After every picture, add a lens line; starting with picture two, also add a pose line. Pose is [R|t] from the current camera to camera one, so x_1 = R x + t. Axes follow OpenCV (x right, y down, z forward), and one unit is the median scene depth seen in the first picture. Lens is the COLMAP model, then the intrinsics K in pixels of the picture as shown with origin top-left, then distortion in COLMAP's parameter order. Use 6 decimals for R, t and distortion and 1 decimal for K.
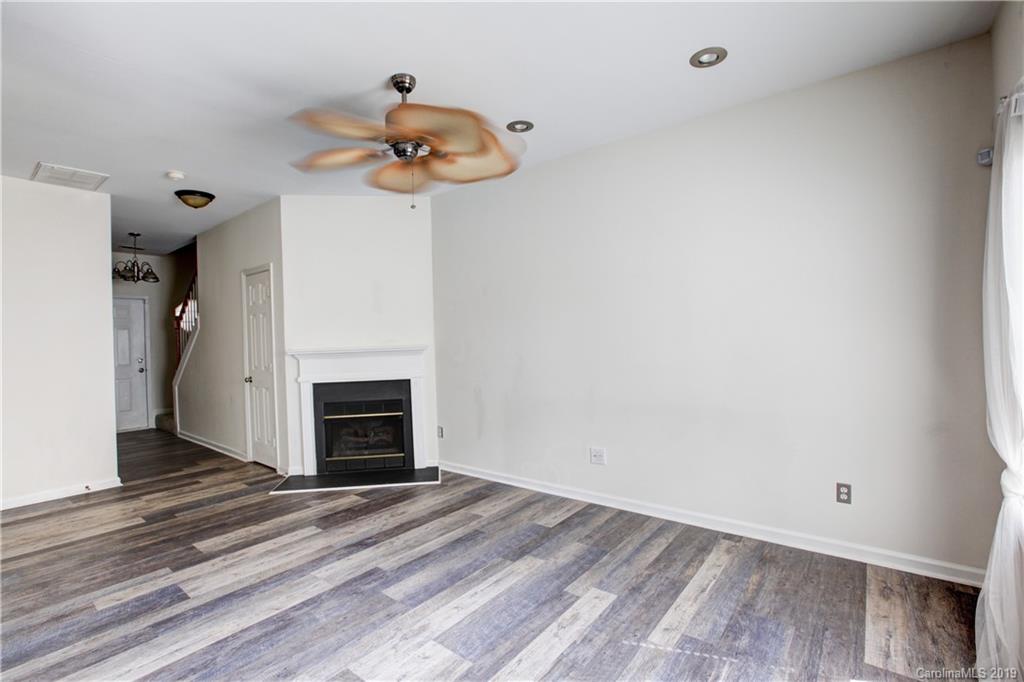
lens RADIAL K [[467.1, 0, 513.0], [0, 467.1, 336.7], [0, 0, 1]] dist [-0.050131, 0.015805]
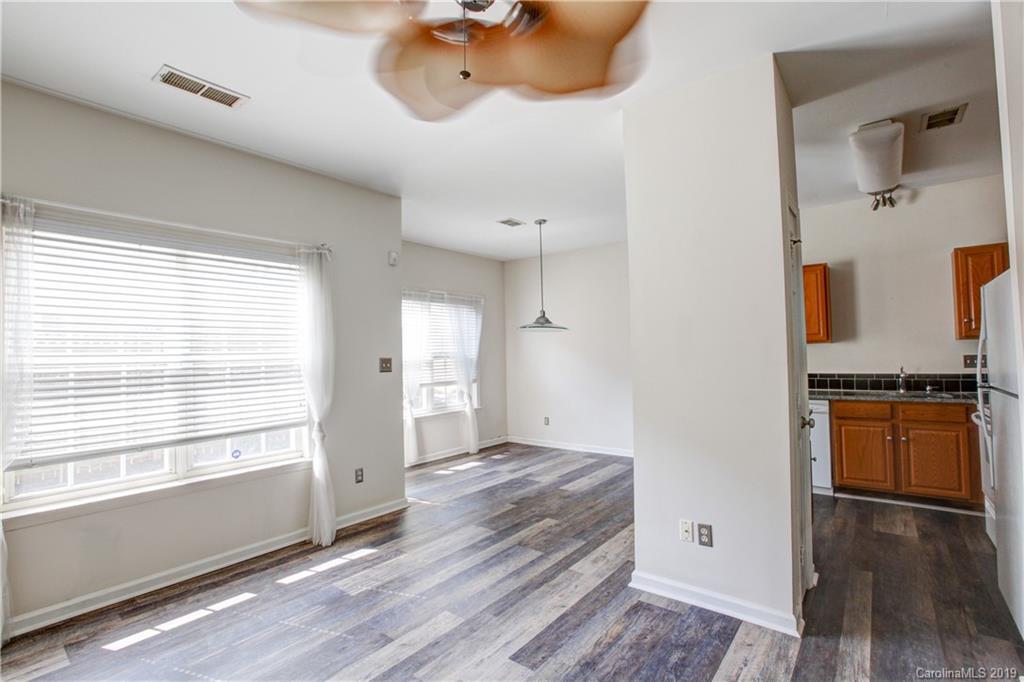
lens RADIAL K [[467.1, 0, 510.9], [0, 467.1, 338.6], [0, 0, 1]] dist [-0.050131, 0.015805]
pose [[-0.998861, 0.046251, 0.011722, -0.230279], [0.045816, 0.998335, -0.035034, 0.001455], [-0.013323, -0.034457, -0.999317, 1.330581]]
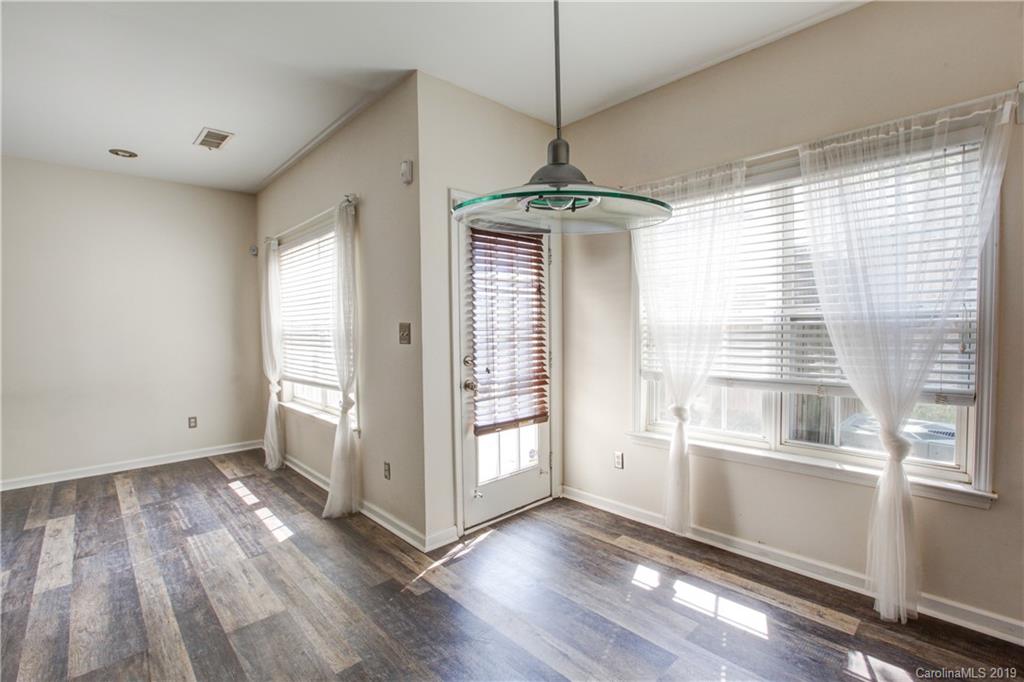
lens RADIAL K [[467.1, 0, 515.2], [0, 467.1, 339.1], [0, 0, 1]] dist [-0.050131, 0.015805]
pose [[0.144527, -0.014092, 0.989400, -0.768180], [0.012520, 0.999845, 0.012412, 0.016814], [-0.989422, 0.010593, 0.144681, -0.451692]]
